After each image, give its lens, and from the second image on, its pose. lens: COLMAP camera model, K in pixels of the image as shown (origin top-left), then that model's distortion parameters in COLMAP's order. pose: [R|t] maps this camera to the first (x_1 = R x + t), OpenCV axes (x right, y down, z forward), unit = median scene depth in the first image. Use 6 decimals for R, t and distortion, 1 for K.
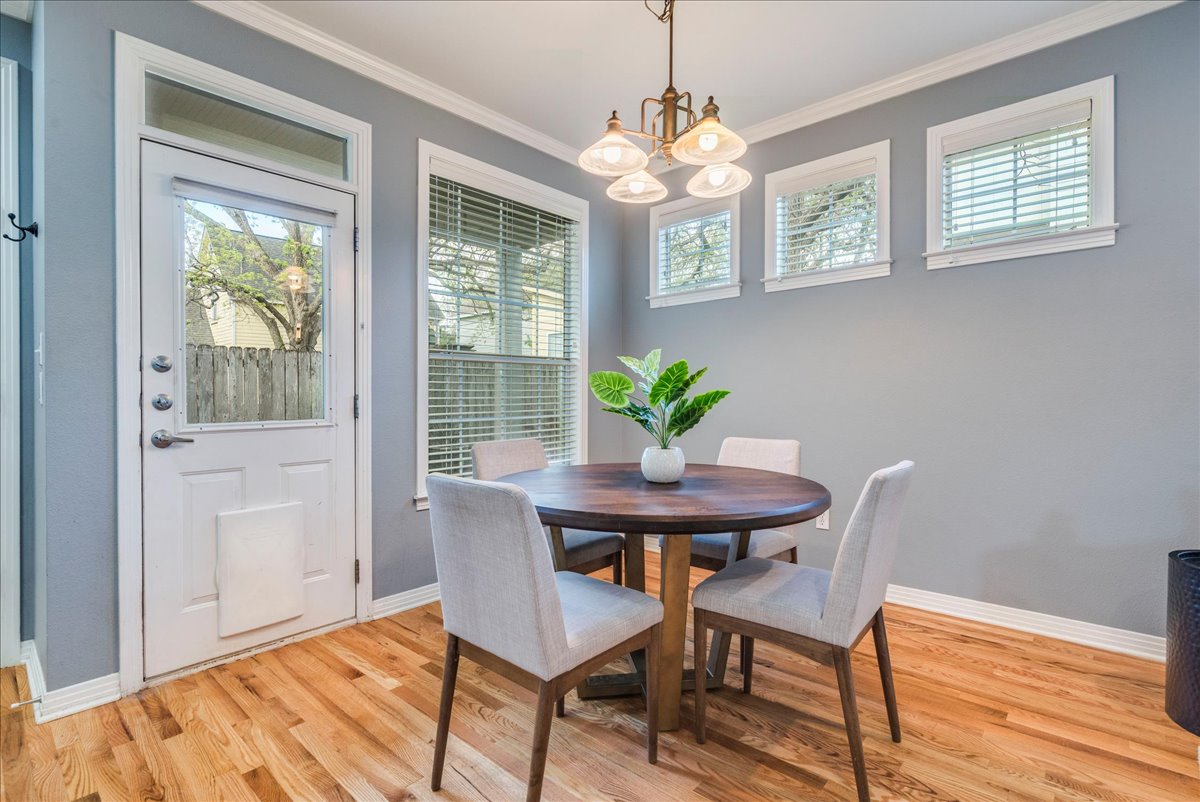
lens RADIAL K [[558.0, 0, 602.0], [0, 558.0, 399.0], [0, 0, 1]] dist [-0.005367, 0.000846]
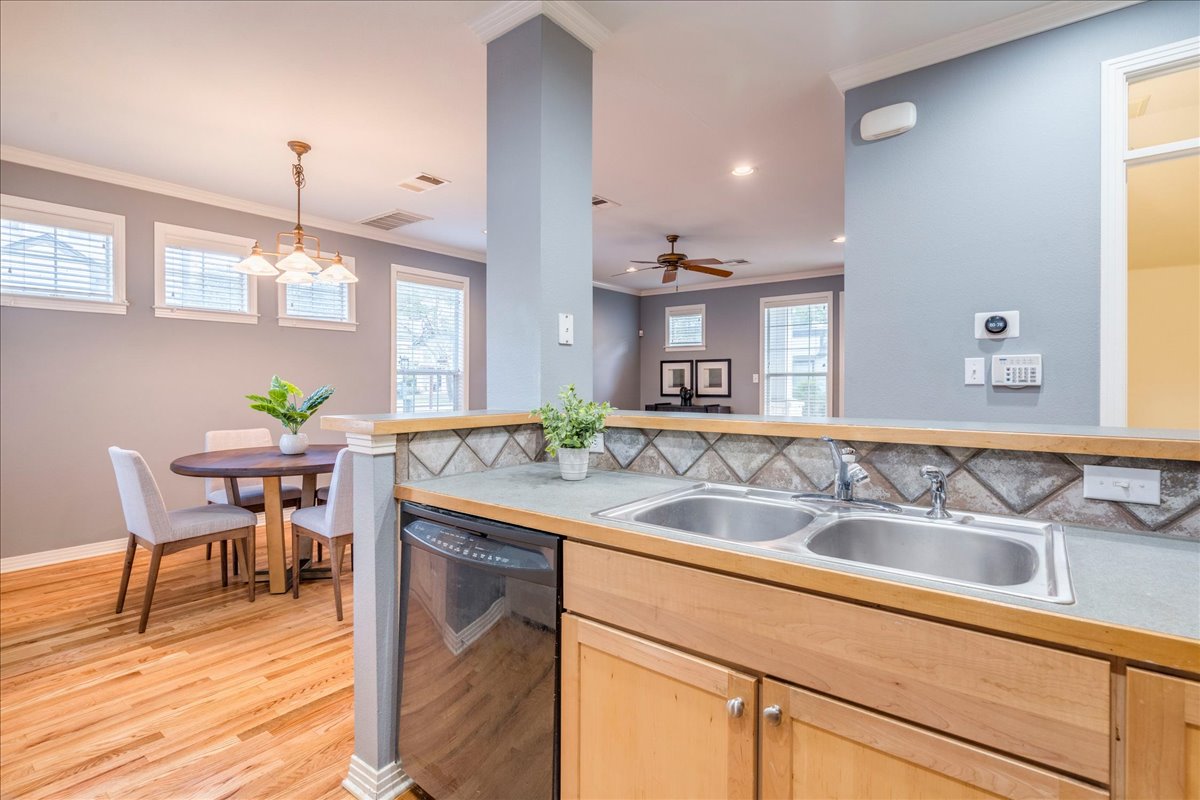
lens RADIAL K [[558.0, 0, 587.0], [0, 558.0, 378.6], [0, 0, 1]] dist [-0.005367, 0.000846]
pose [[-0.047838, 0.017011, 0.998710, -1.664333], [-0.002817, 0.999849, -0.017165, -0.060837], [-0.998851, -0.003634, -0.047783, 0.195954]]
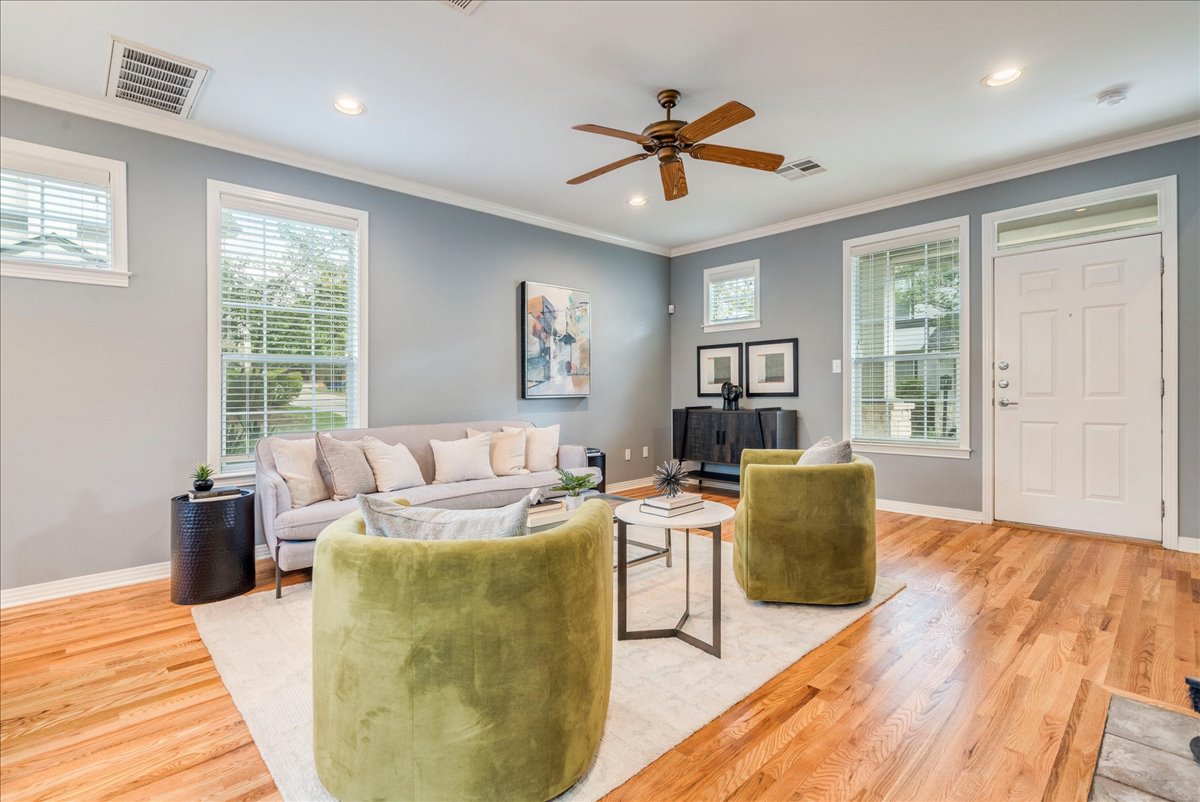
lens RADIAL K [[558.0, 0, 607.5], [0, 558.0, 399.5], [0, 0, 1]] dist [-0.005367, 0.000846]
pose [[0.066092, -0.005214, 0.997800, -0.415249], [0.007584, 0.999960, 0.004723, -0.003092], [-0.997785, 0.007255, 0.066128, -0.299038]]
